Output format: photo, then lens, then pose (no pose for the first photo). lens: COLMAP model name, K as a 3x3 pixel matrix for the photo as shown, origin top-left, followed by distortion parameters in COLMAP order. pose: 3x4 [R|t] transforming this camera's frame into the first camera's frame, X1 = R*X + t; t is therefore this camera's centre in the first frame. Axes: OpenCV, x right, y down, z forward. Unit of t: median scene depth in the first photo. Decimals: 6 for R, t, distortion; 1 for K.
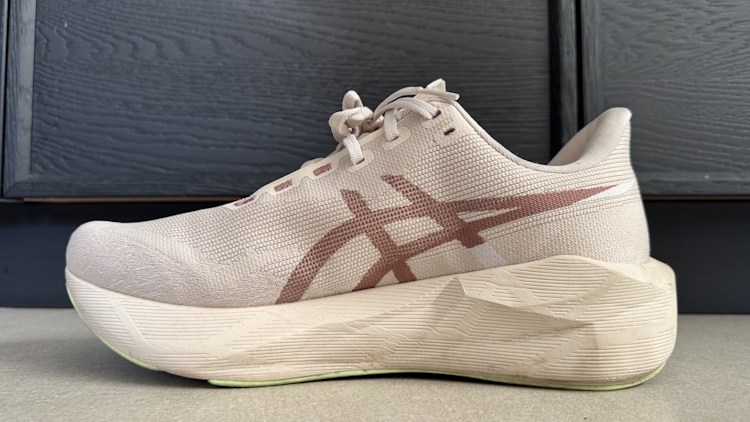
lens RADIAL K [[582.0, 0, 375.0], [0, 582.0, 211.0], [0, 0, 1]] dist [-0.054287, 0.047259]
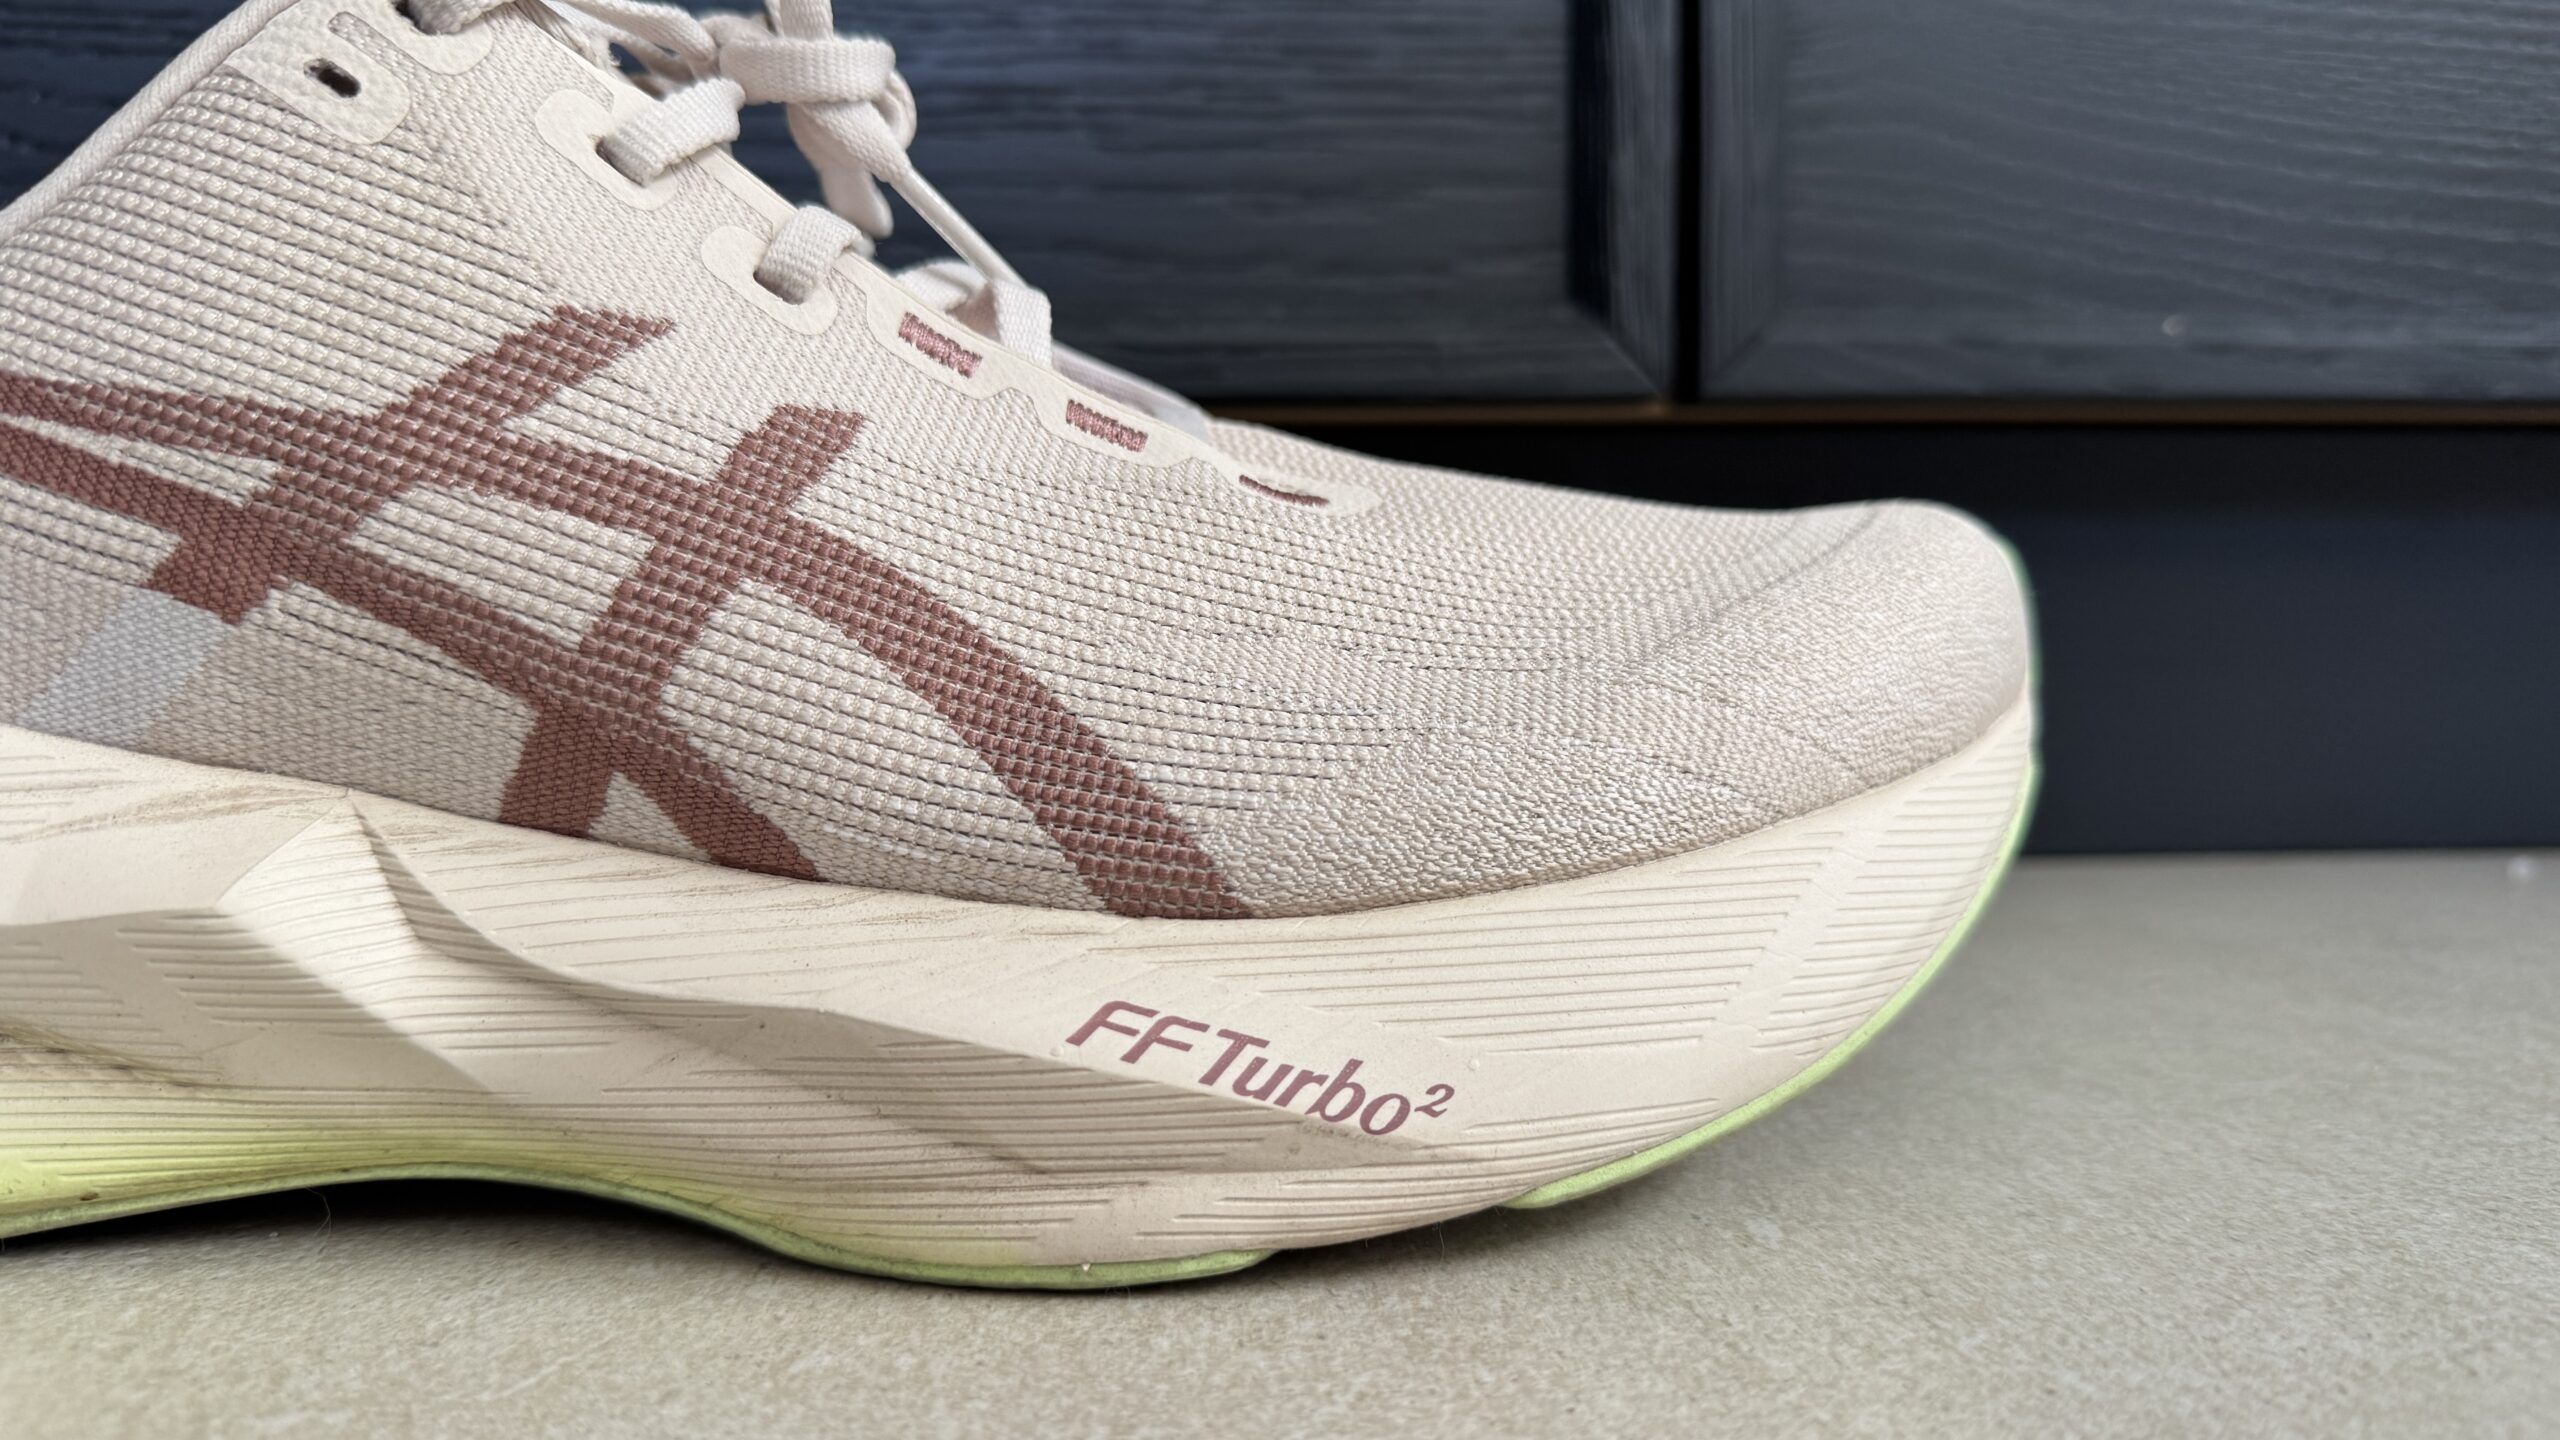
lens RADIAL K [[1986.6, 0, 1280.0], [0, 1986.6, 720.0], [0, 0, 1]] dist [-0.054287, 0.047259]
pose [[0.993563, -0.018017, 0.111843, 0.086582], [0.004233, 0.992487, 0.122280, 0.004947], [-0.113205, -0.121019, 0.986174, 0.167381]]
